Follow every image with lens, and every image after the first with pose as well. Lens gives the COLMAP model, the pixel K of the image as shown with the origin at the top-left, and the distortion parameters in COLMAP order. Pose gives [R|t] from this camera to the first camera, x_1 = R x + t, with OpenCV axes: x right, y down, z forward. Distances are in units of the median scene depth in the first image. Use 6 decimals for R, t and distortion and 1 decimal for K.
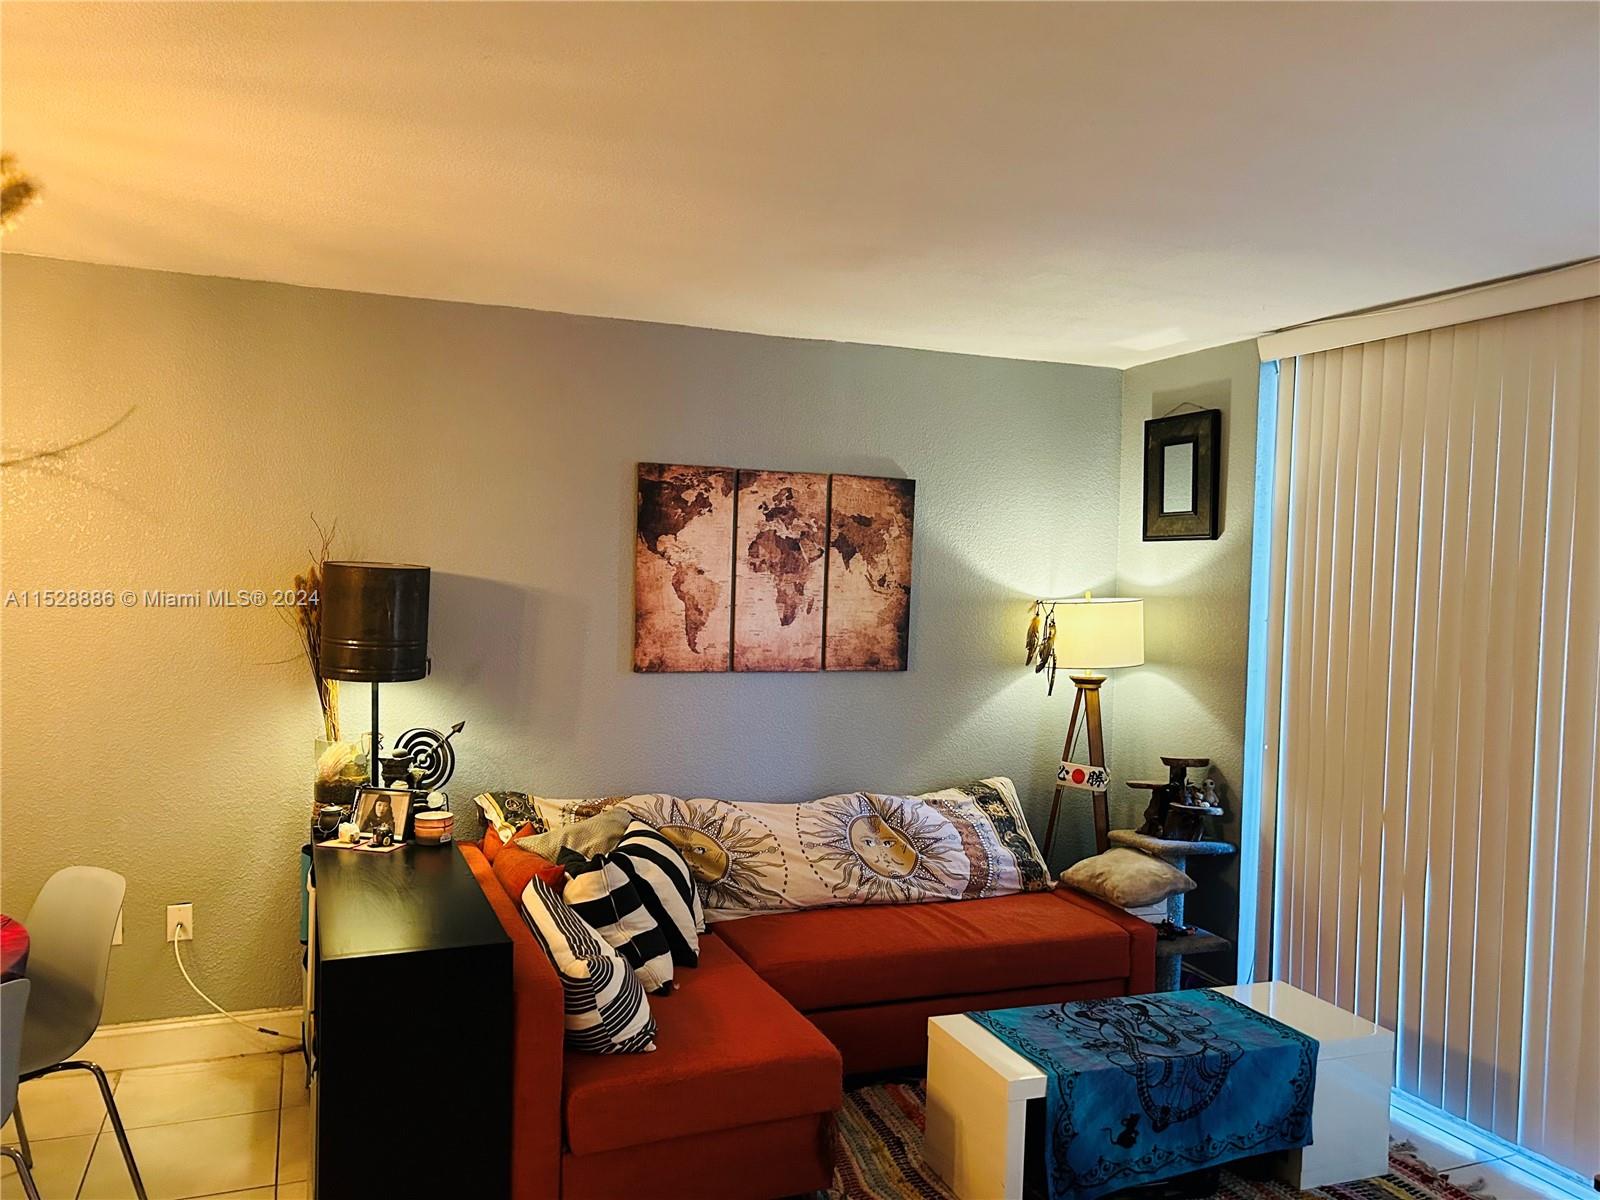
lens RADIAL K [[1195.4, 0, 800.0], [0, 1195.4, 600.0], [0, 0, 1]] dist [0.056990, -0.079570]
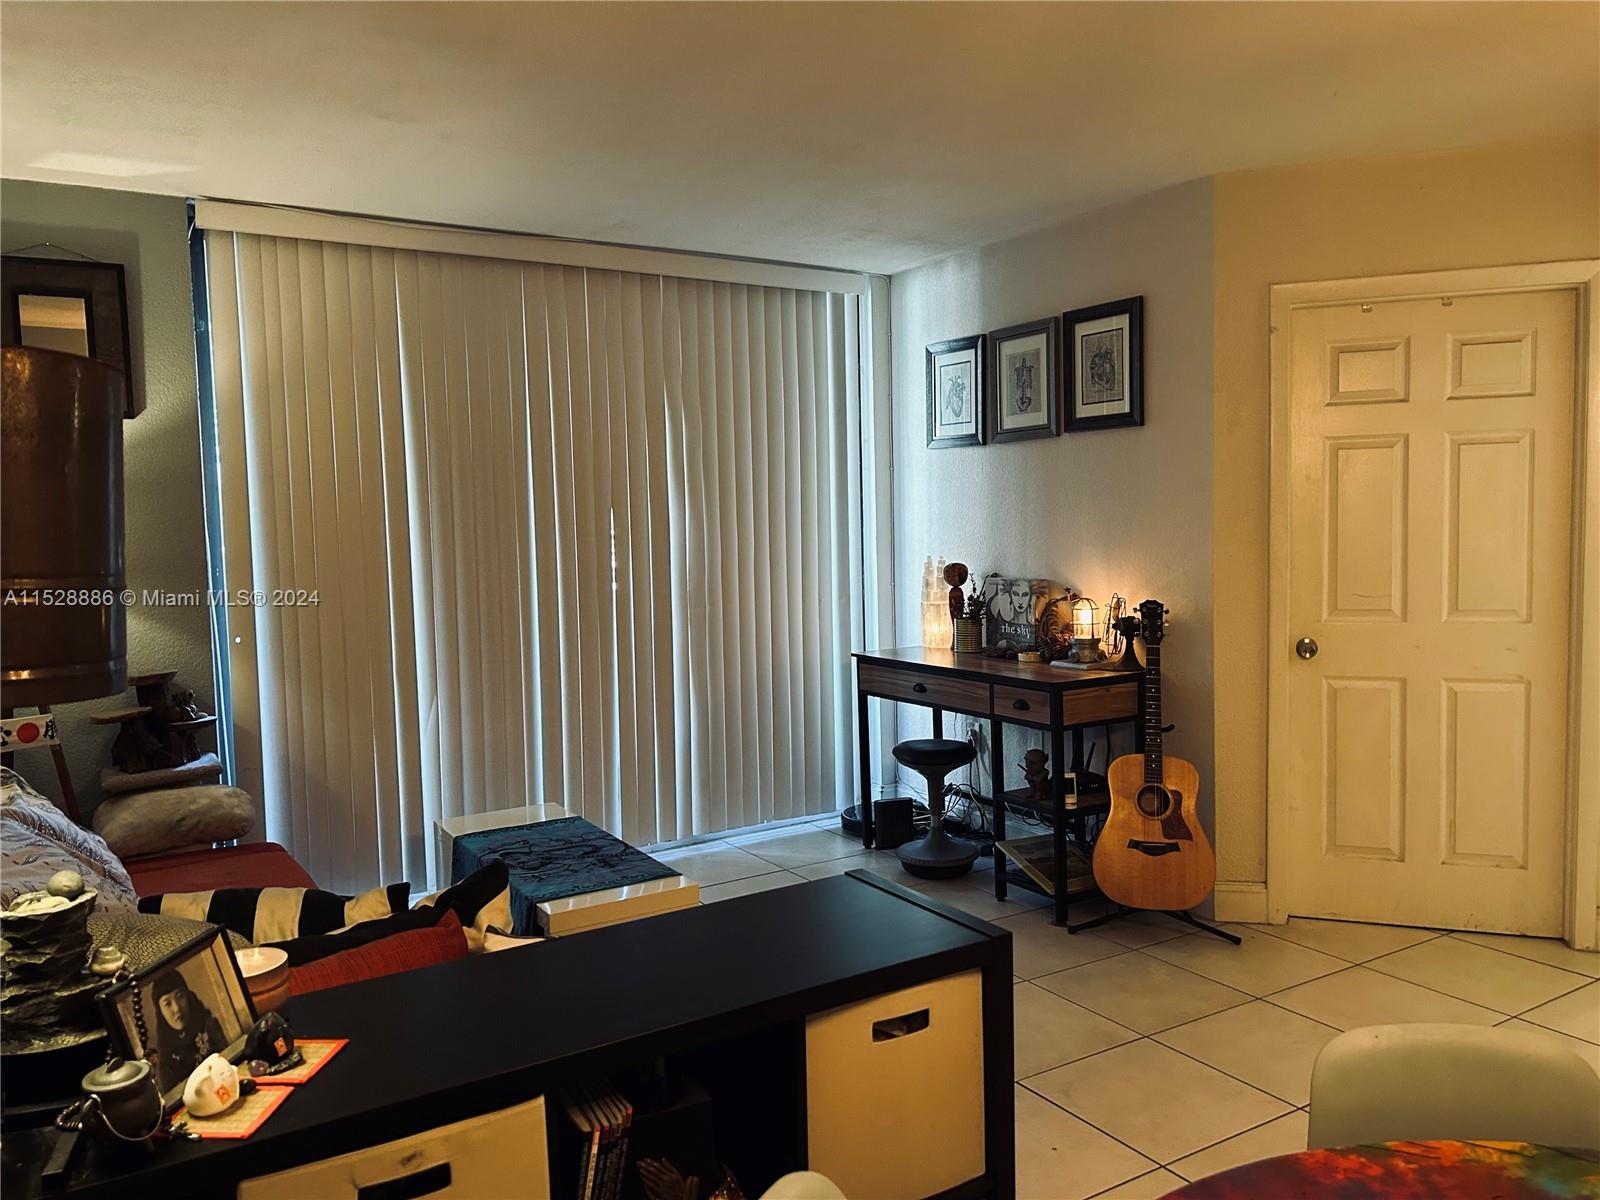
lens RADIAL K [[1195.4, 0, 800.0], [0, 1195.4, 600.0], [0, 0, 1]] dist [0.056990, -0.079570]
pose [[-0.186573, -0.094761, 0.977860, -0.701566], [0.037347, 0.993934, 0.103445, 0.007936], [-0.981731, 0.055820, -0.181902, 0.810710]]
